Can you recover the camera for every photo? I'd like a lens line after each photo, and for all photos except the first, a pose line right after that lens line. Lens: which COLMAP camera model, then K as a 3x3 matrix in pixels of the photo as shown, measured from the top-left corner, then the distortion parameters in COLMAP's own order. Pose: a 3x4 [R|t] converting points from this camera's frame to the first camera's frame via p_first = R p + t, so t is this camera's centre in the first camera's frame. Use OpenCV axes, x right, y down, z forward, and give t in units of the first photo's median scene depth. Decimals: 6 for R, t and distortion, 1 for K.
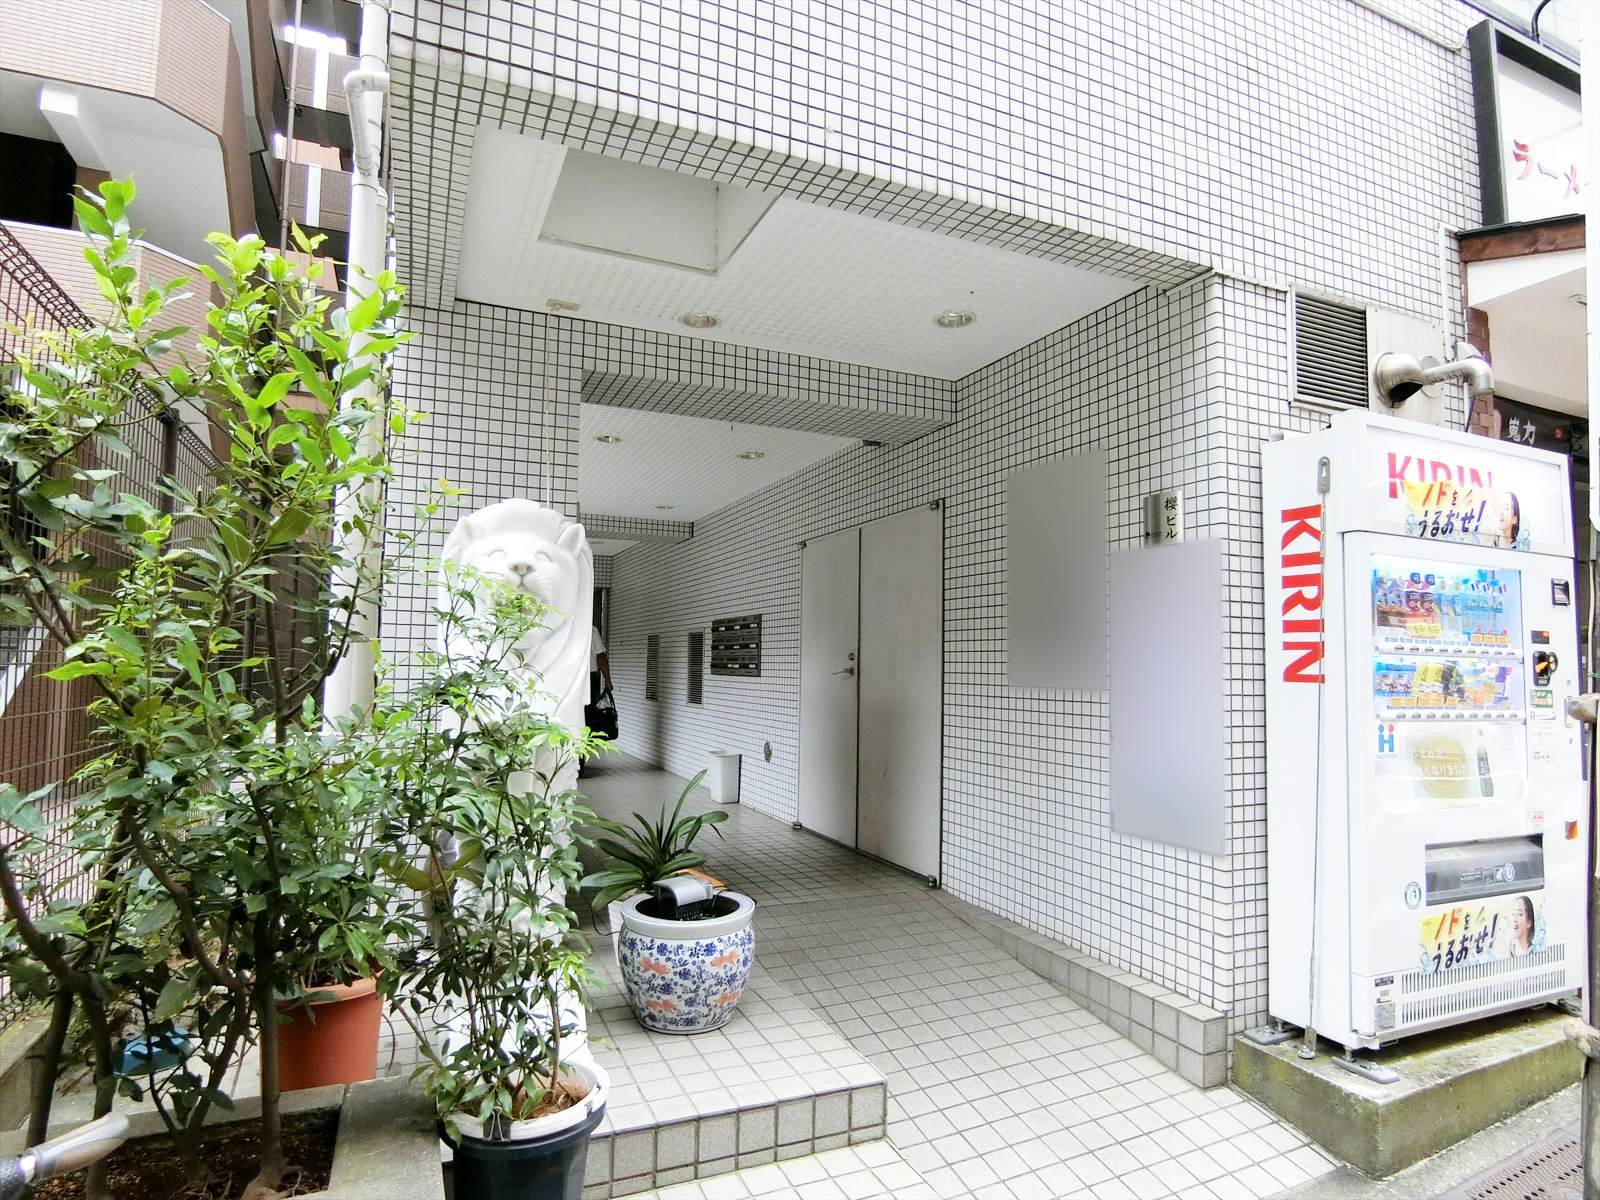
lens RADIAL K [[883.9, 0, 802.5], [0, 883.9, 605.0], [0, 0, 1]] dist [-0.001570, -0.000015]
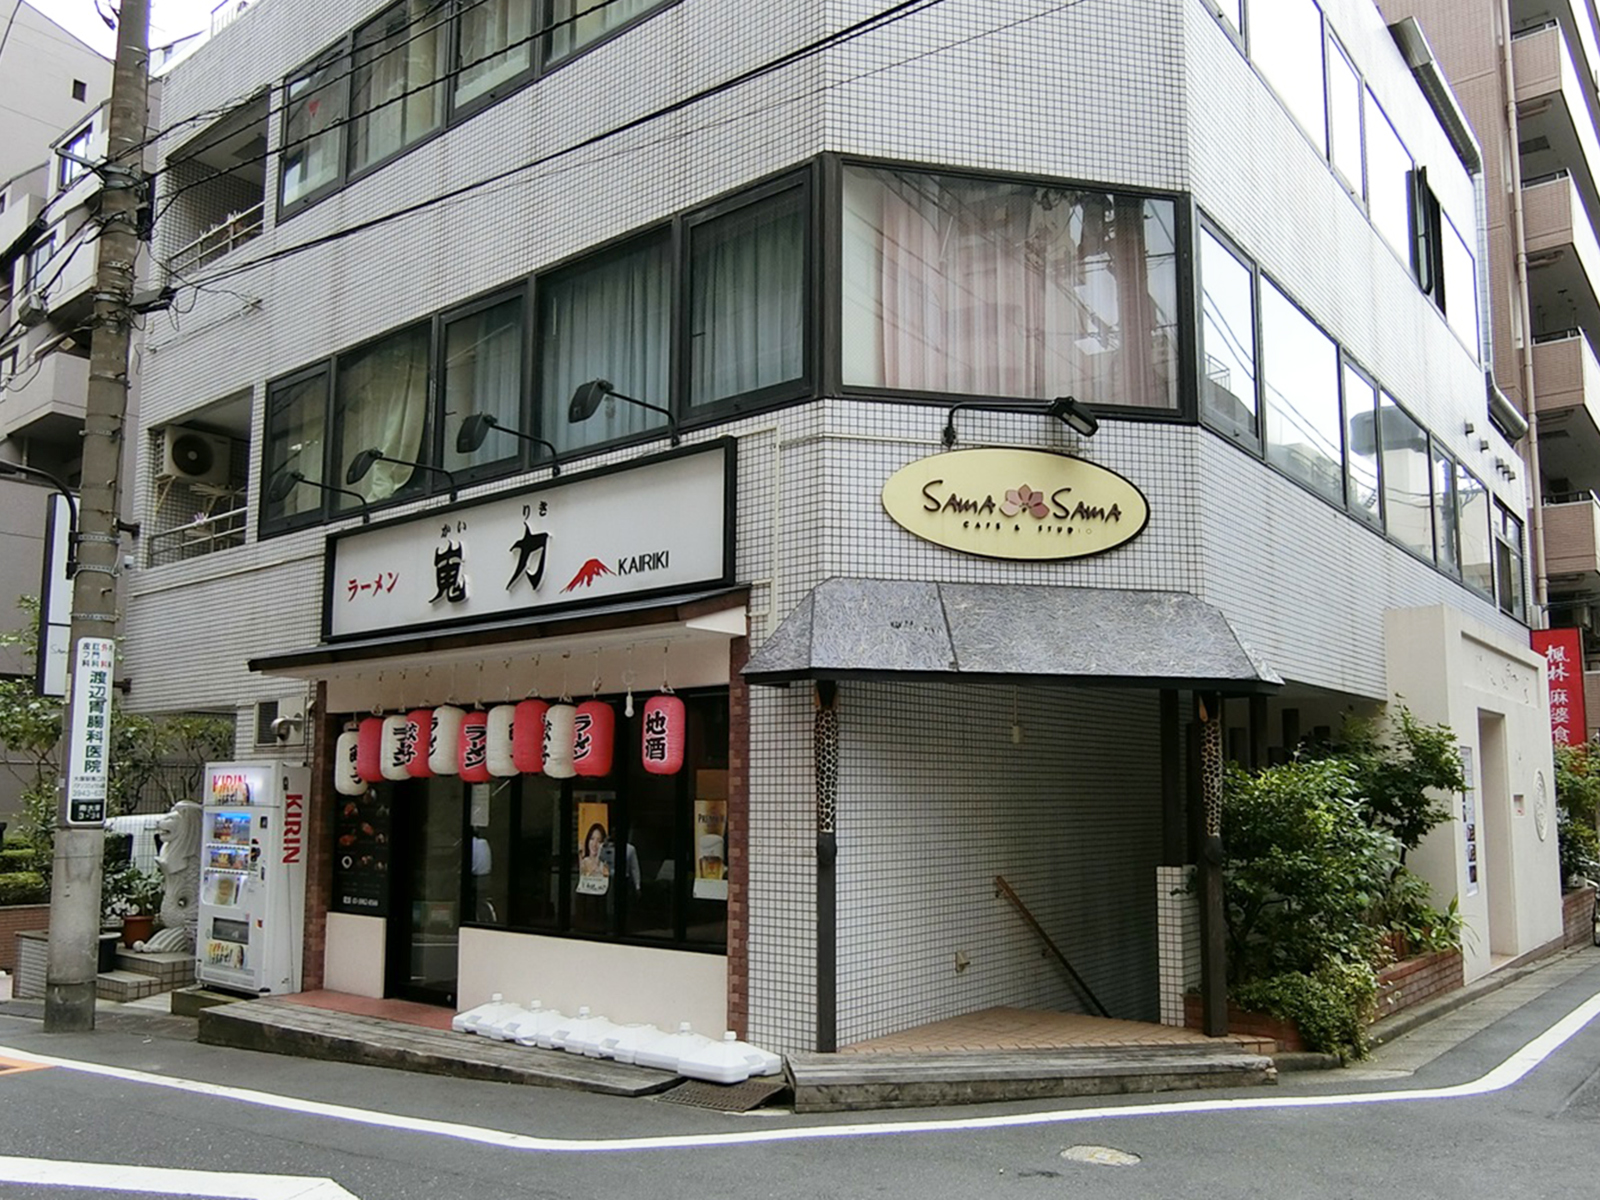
lens RADIAL K [[1309.4, 0, 799.0], [0, 1309.4, 614.0], [0, 0, 1]] dist [-0.011685, -0.001064]
pose [[-0.471063, 0.122945, 0.873490, -3.566776], [-0.053556, 0.984426, -0.167441, -0.069416], [-0.880472, -0.125656, -0.457142, 1.515298]]
